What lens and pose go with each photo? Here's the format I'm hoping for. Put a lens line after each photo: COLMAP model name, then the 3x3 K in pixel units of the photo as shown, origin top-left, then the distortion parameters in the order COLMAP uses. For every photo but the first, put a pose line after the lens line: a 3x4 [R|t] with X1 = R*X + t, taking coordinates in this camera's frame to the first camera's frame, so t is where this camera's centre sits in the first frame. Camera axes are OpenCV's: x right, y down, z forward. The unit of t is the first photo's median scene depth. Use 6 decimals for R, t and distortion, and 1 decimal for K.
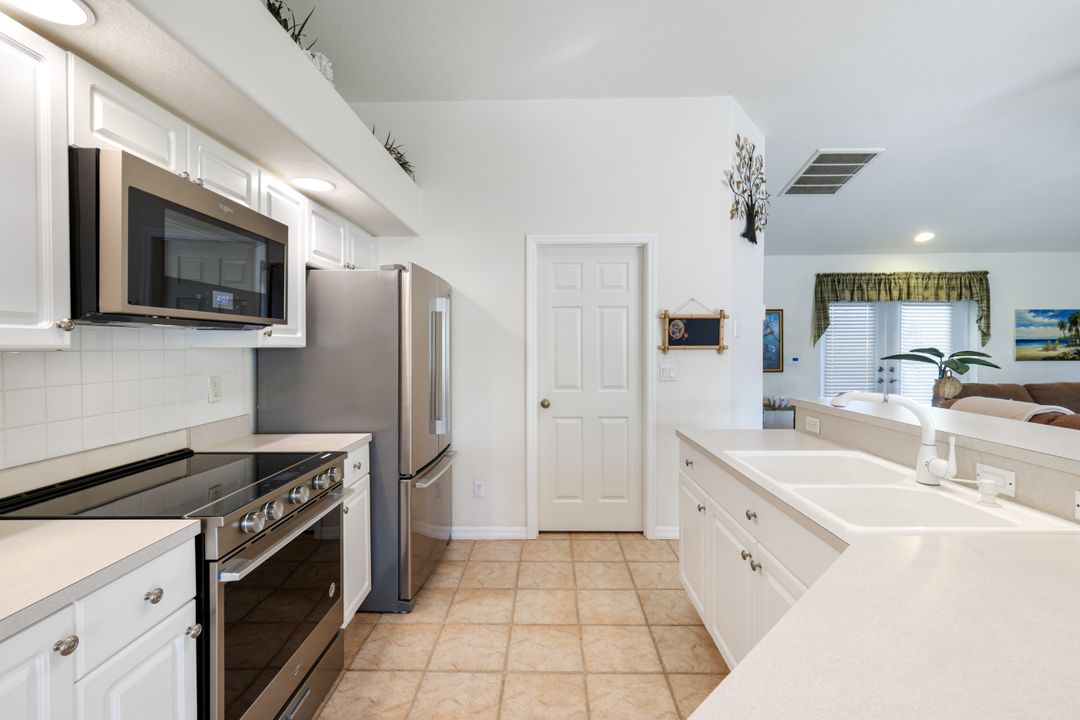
lens RADIAL K [[470.5, 0, 539.2], [0, 470.5, 351.7], [0, 0, 1]] dist [0.001544, 0.000364]
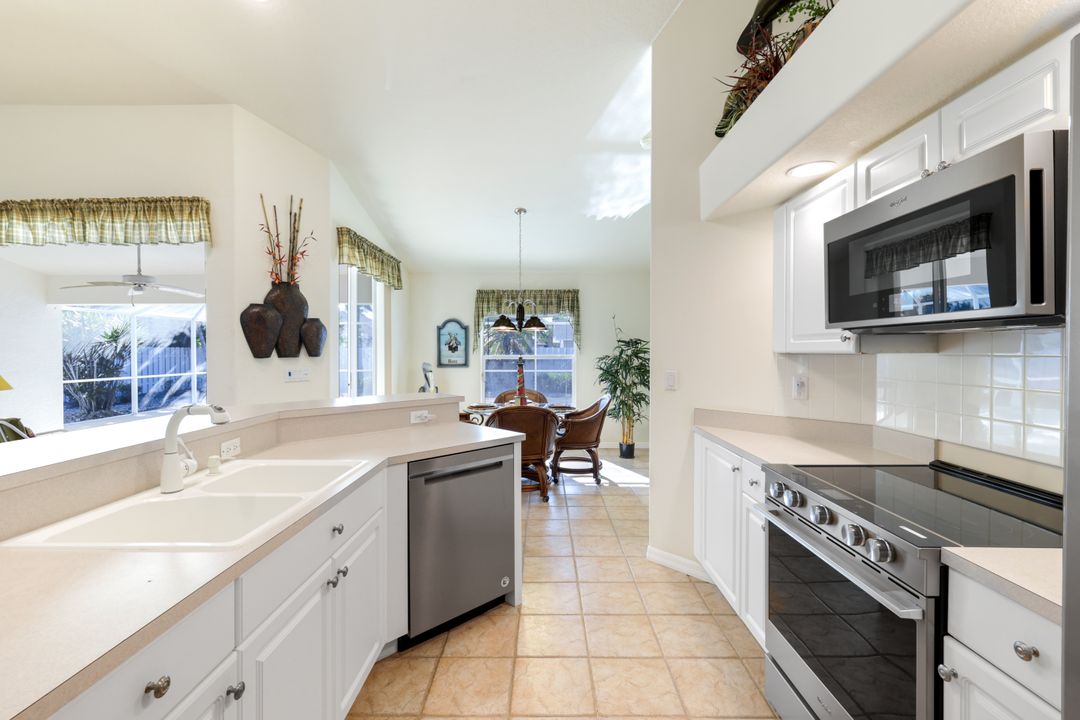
lens RADIAL K [[467.1, 0, 536.0], [0, 467.1, 354.5], [0, 0, 1]] dist [0.000955, 0.000233]
pose [[-0.999942, 0.006094, -0.008826, 0.024206], [0.005885, 0.999705, 0.023584, -0.016284], [0.008967, 0.023530, -0.999683, 0.940035]]
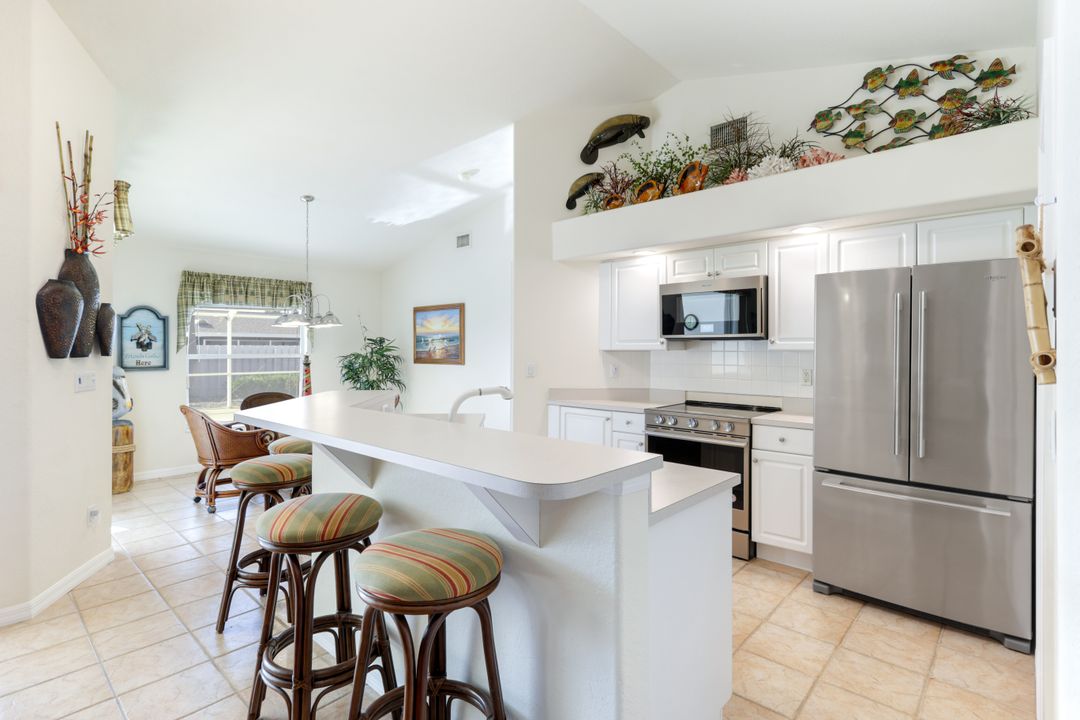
lens RADIAL K [[527.7, 0, 537.6], [0, 527.7, 350.8], [0, 0, 1]] dist [-0.009787, 0.000085]
pose [[-0.658017, 0.005549, -0.752982, 0.810510], [-0.009155, 0.999840, 0.015369, -0.017433], [0.752947, 0.017007, -0.657861, 0.985722]]
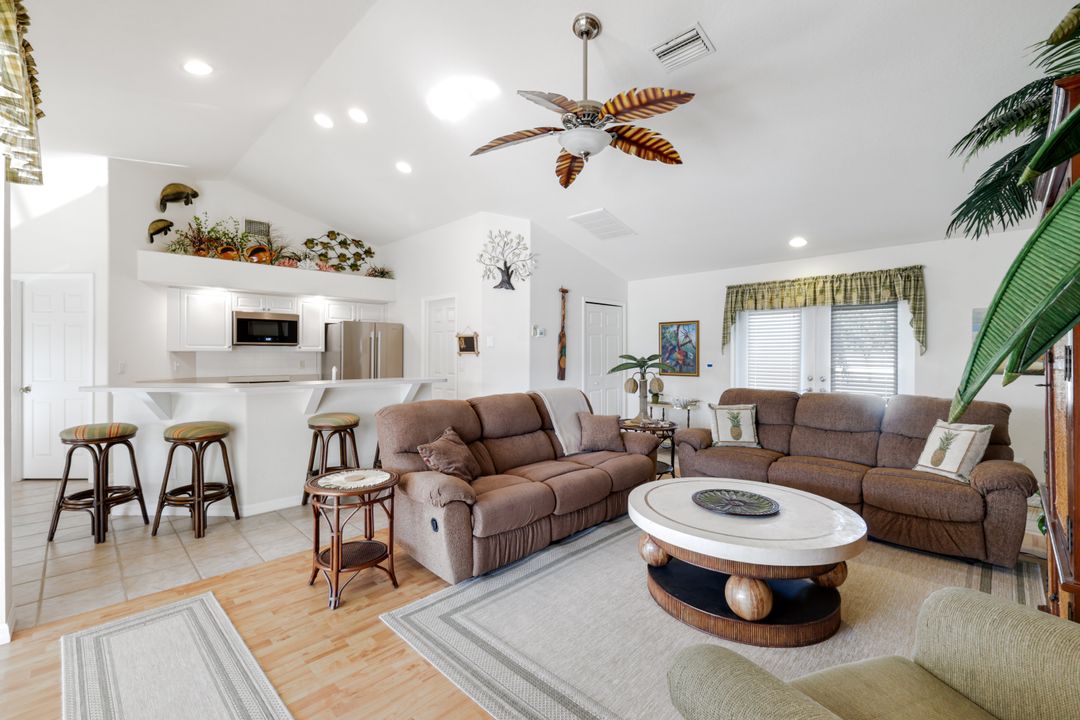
lens RADIAL K [[470.5, 0, 539.2], [0, 470.5, 351.7], [0, 0, 1]] dist [0.001544, 0.000364]
pose [[0.729924, 0.001855, -0.683526, 1.768906], [-0.012831, 0.999857, -0.010989, 0.002521], [0.683408, 0.016791, 0.729843, -0.130780]]
